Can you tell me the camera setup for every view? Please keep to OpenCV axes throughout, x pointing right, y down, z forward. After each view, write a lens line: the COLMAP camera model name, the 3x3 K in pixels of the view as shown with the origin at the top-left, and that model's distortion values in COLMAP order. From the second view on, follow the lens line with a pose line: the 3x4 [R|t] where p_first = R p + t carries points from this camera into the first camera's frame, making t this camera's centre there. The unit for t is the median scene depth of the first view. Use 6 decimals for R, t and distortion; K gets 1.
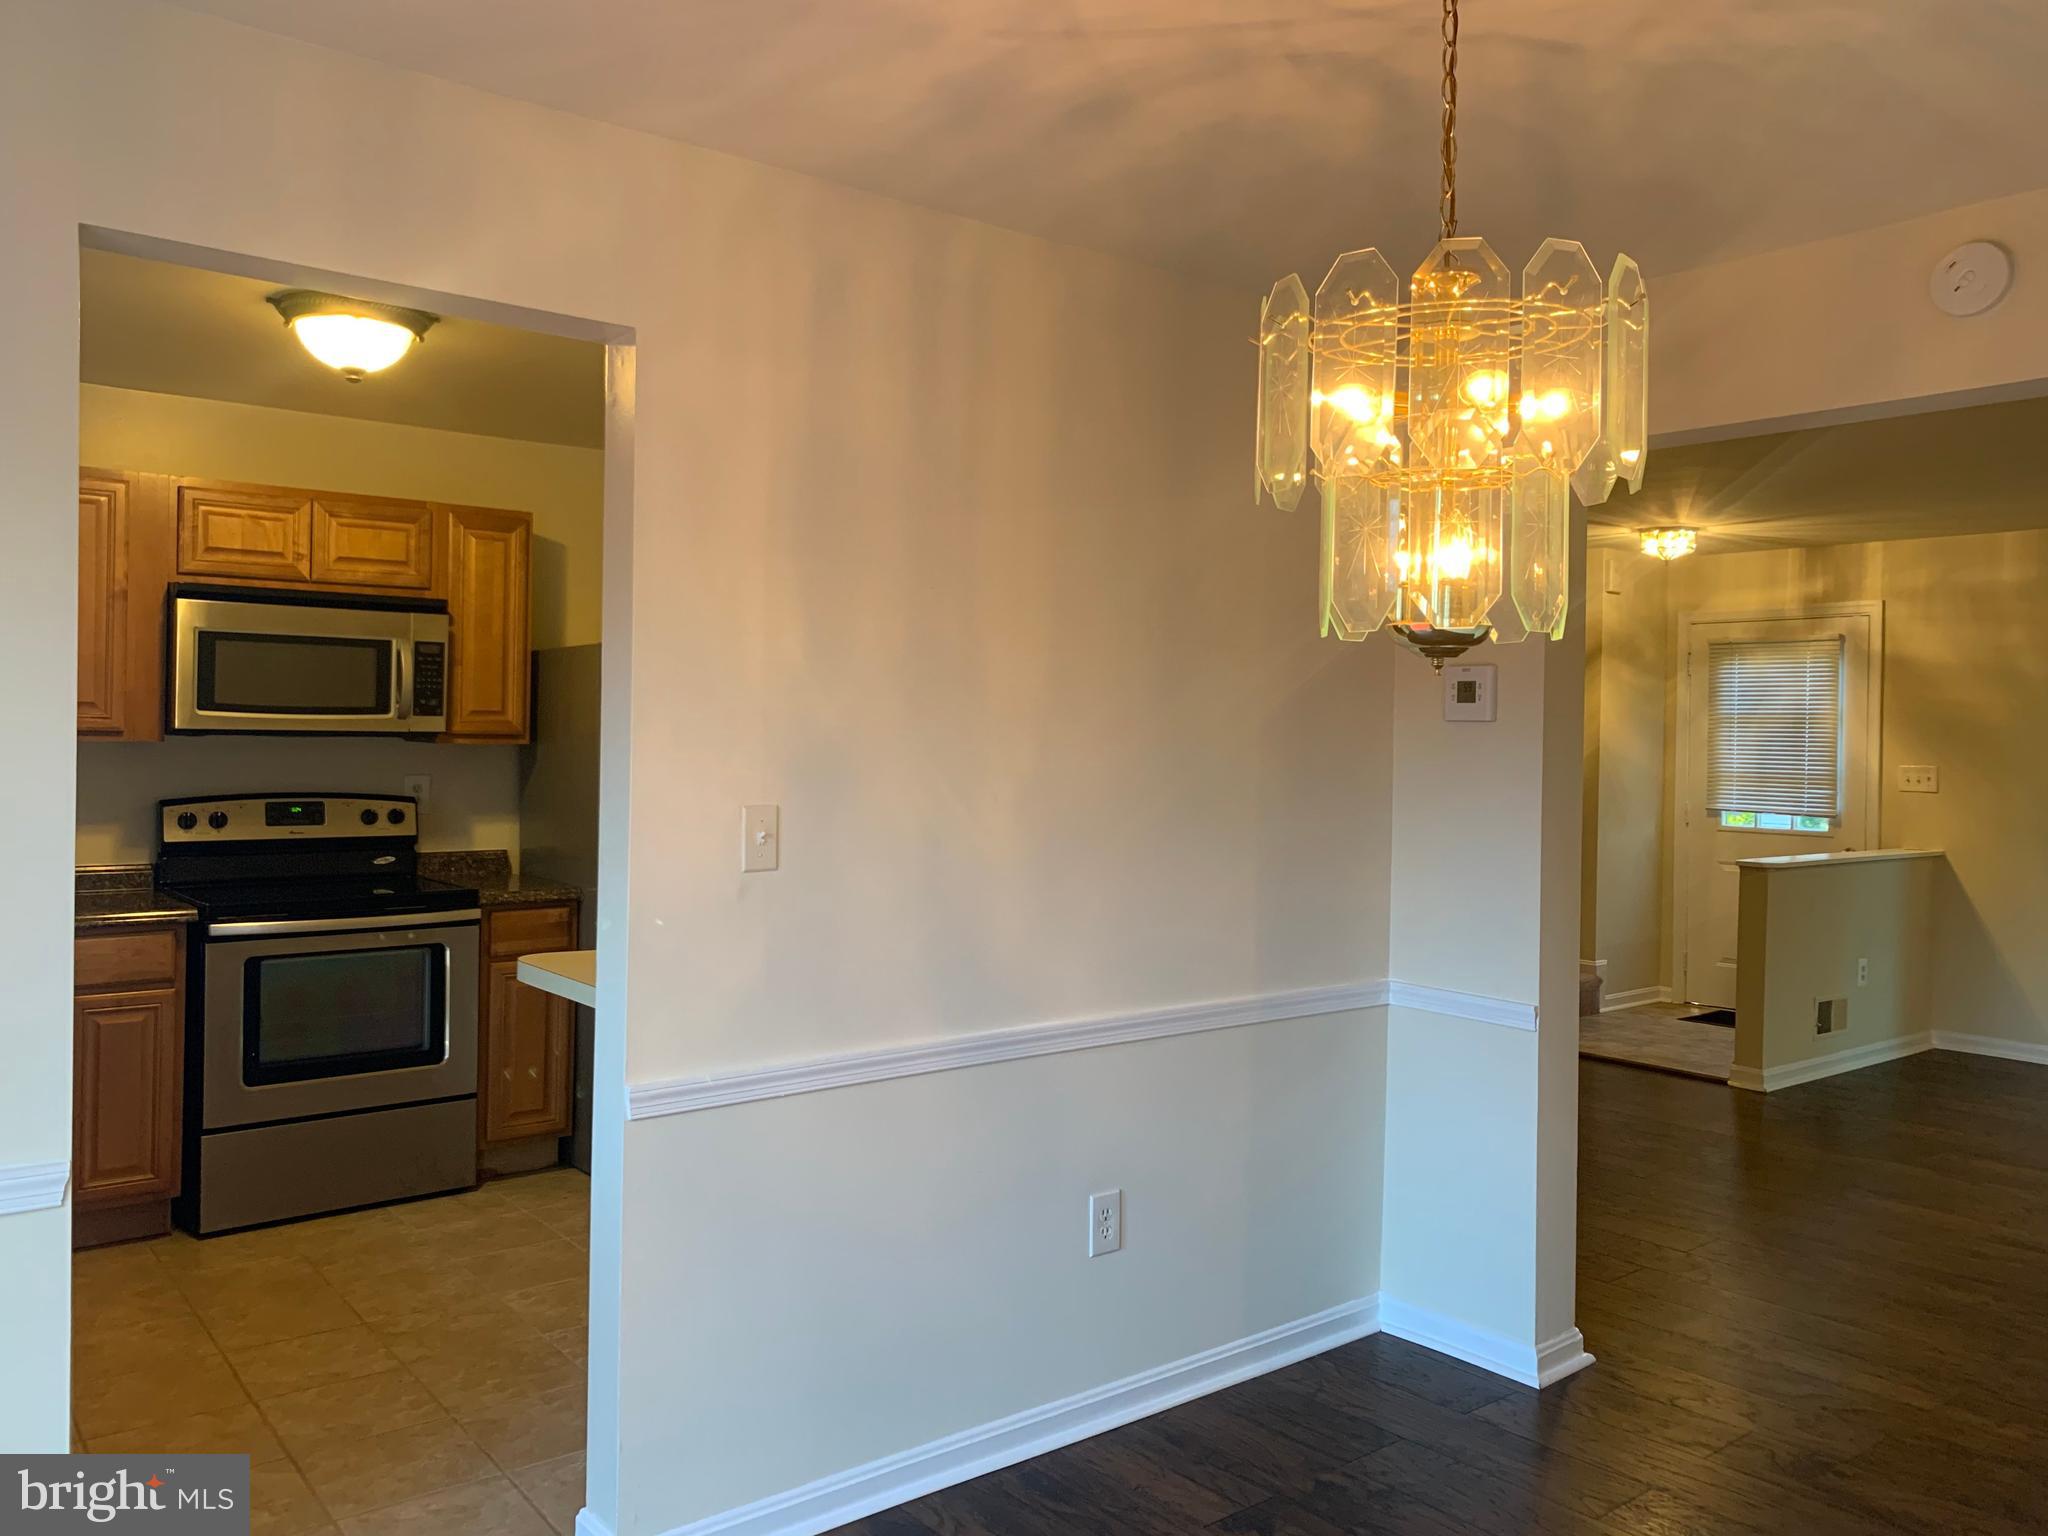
lens RADIAL K [[1565.2, 0, 1036.7], [0, 1565.2, 770.9], [0, 0, 1]] dist [0.022233, -0.034473]
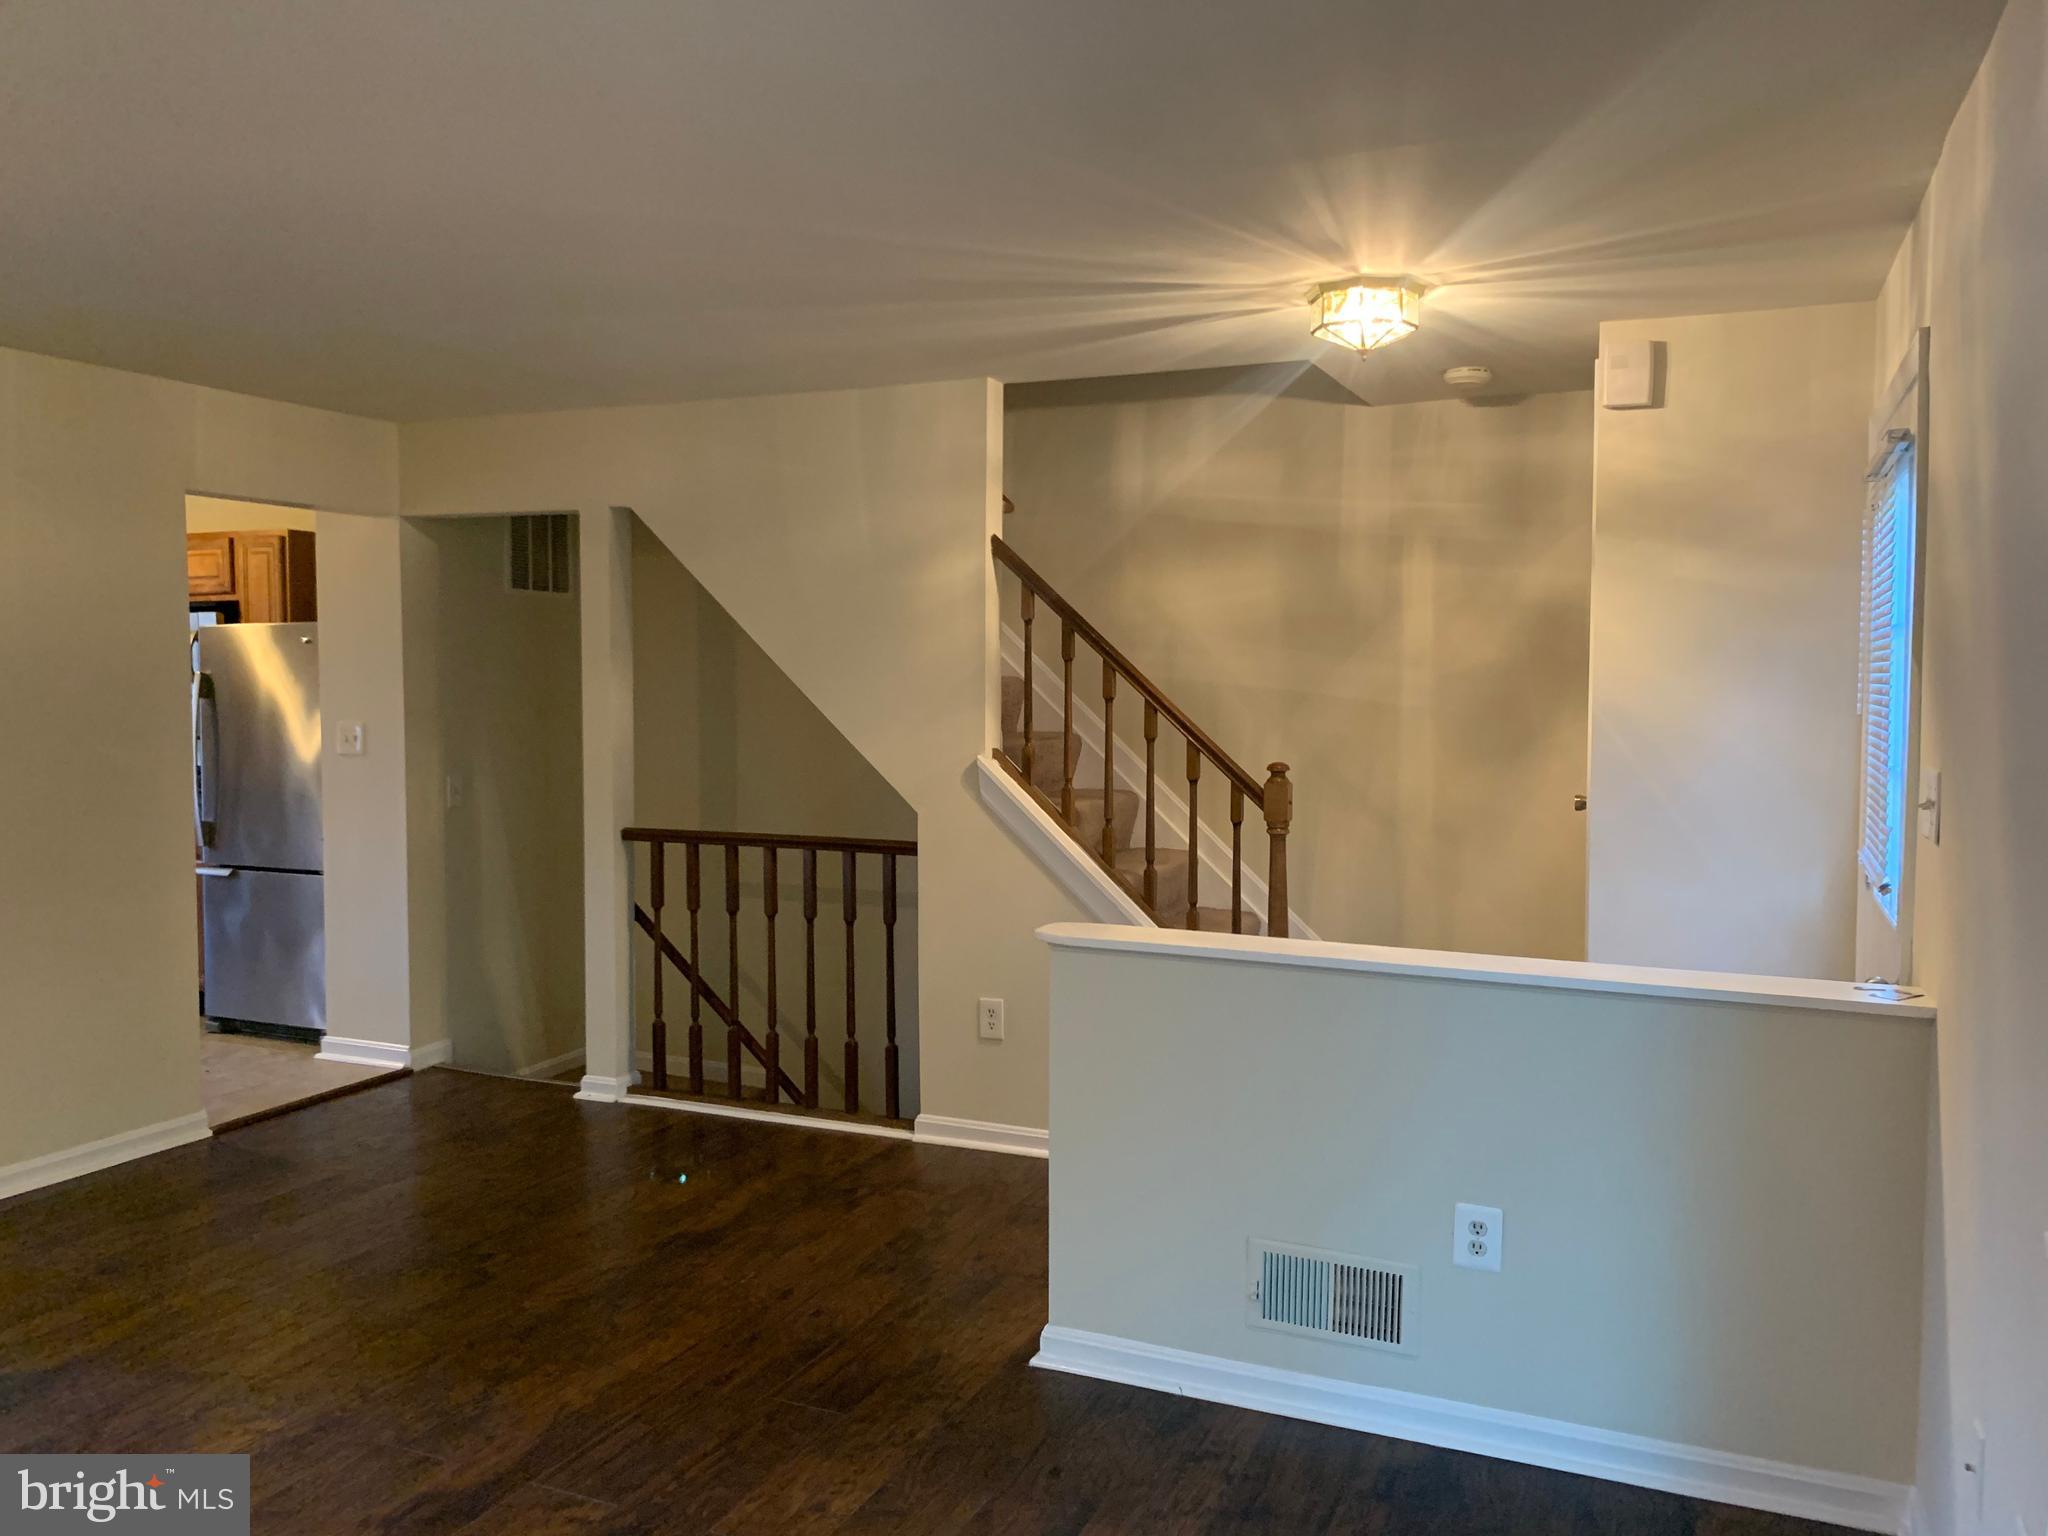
lens RADIAL K [[1565.2, 0, 1024.3], [0, 1565.2, 756.4], [0, 0, 1]] dist [0.022233, -0.034473]
pose [[0.468584, 0.034320, -0.882752, 2.678565], [-0.017787, 0.999409, 0.029414, -0.048856], [0.883240, 0.001918, 0.468918, 2.166195]]
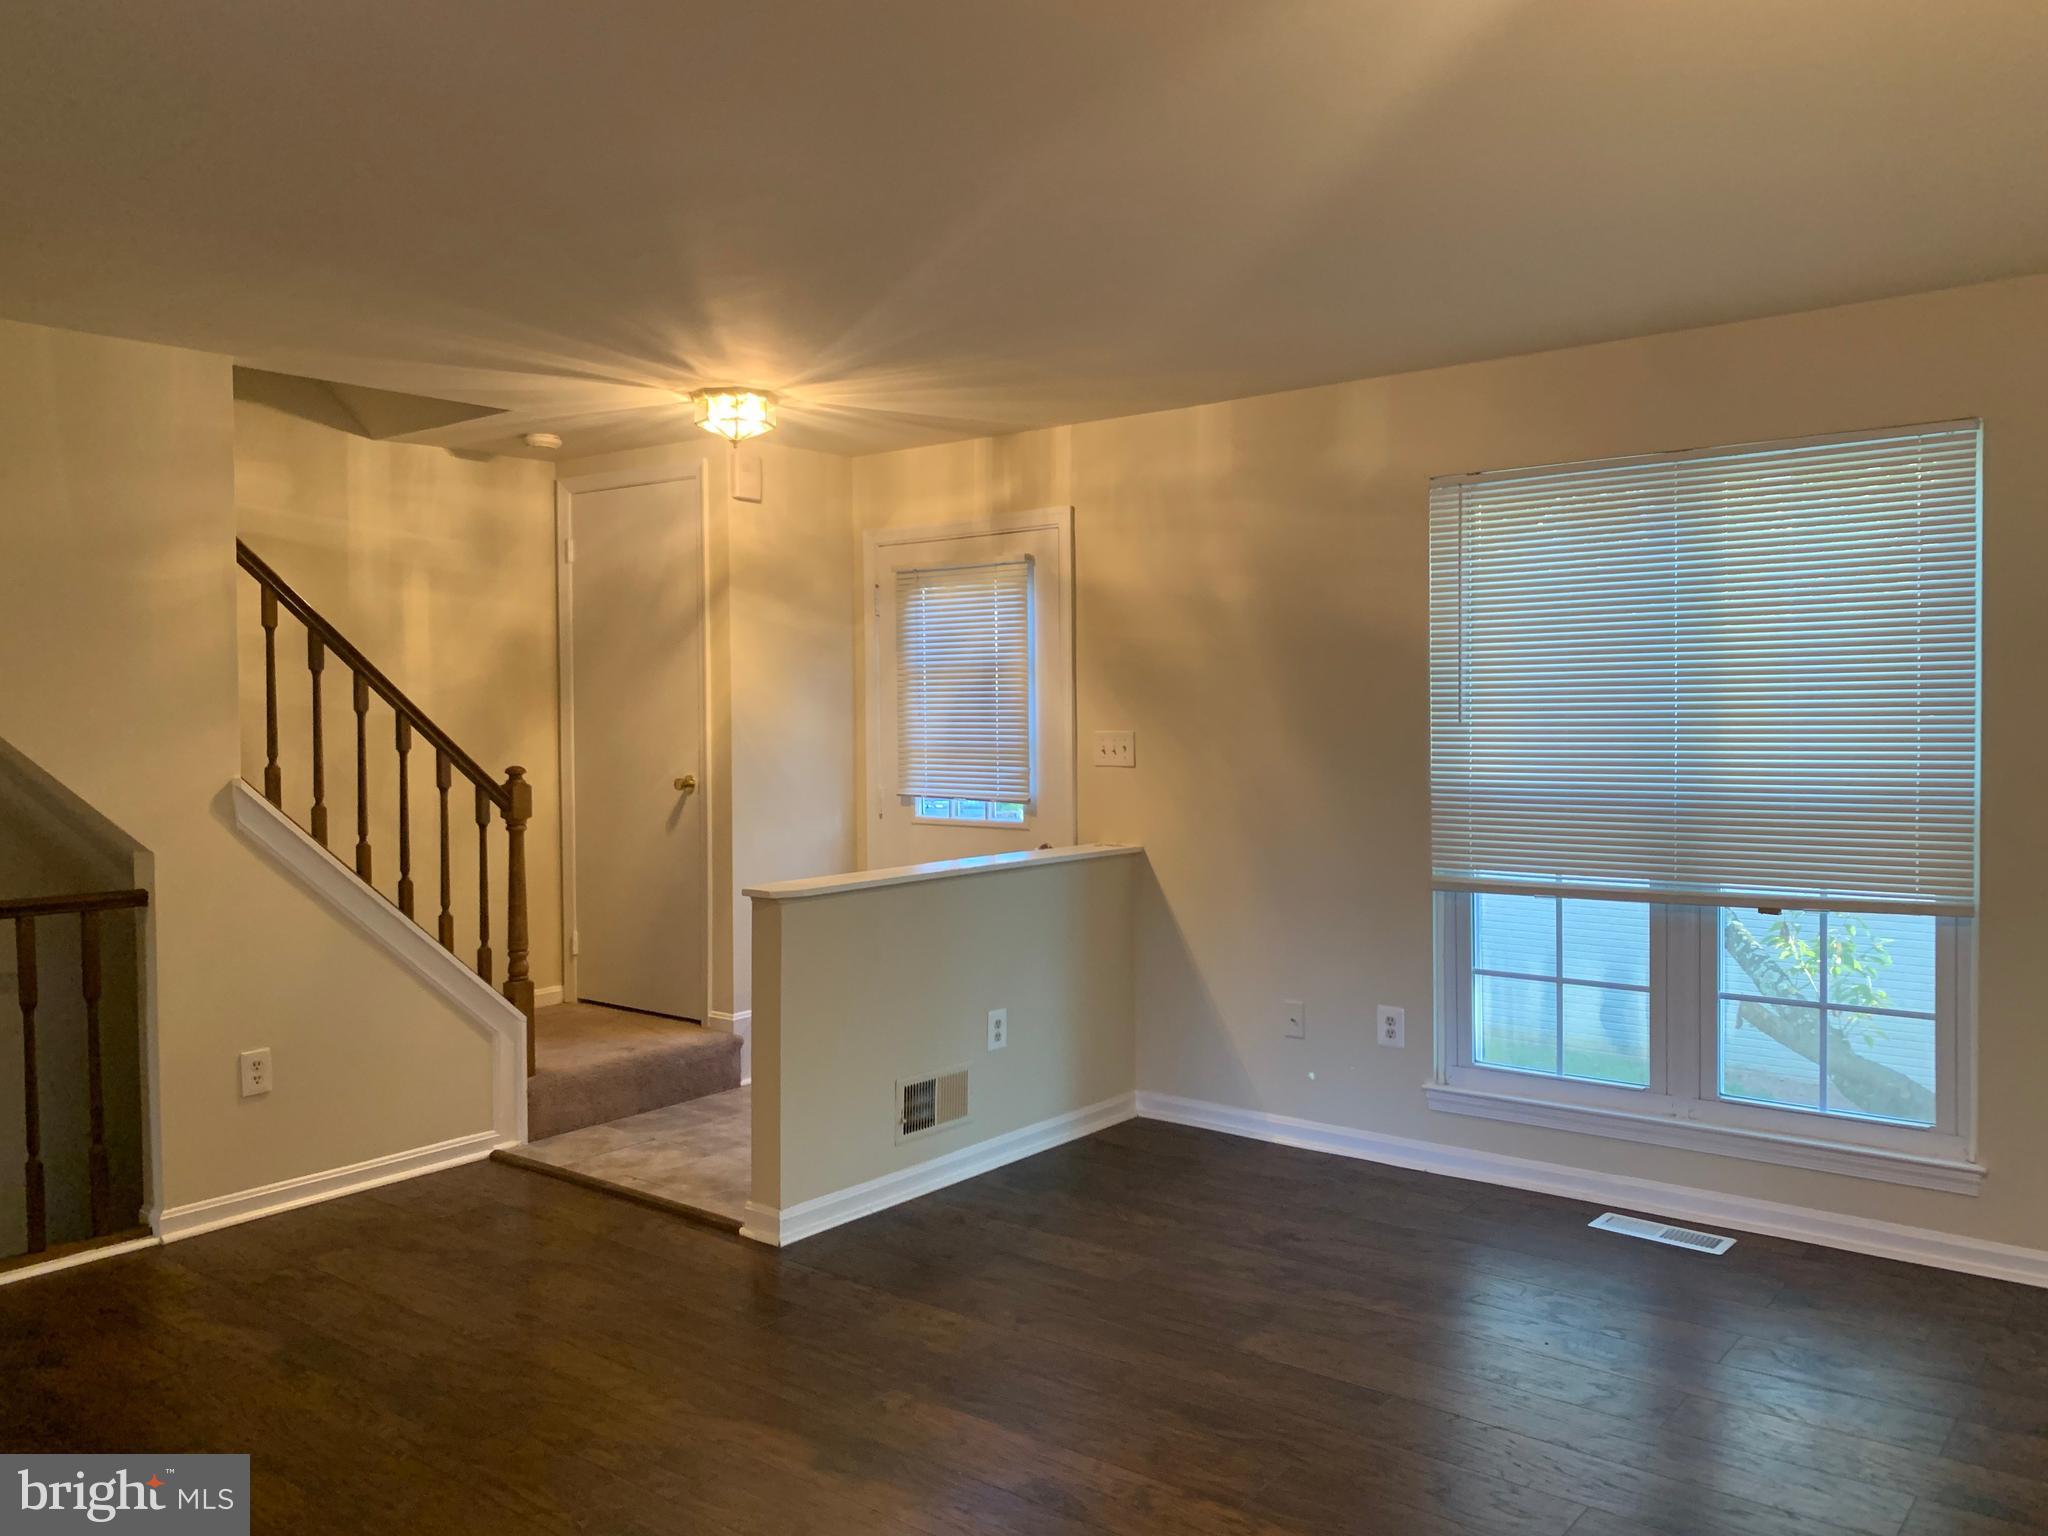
lens RADIAL K [[1565.2, 0, 1012.4], [0, 1565.2, 782.6], [0, 0, 1]] dist [0.022233, -0.034473]
pose [[0.976596, -0.036307, 0.211996, 1.231949], [0.030780, 0.999096, 0.029314, -0.006824], [-0.212869, -0.022102, 0.976831, 1.014598]]
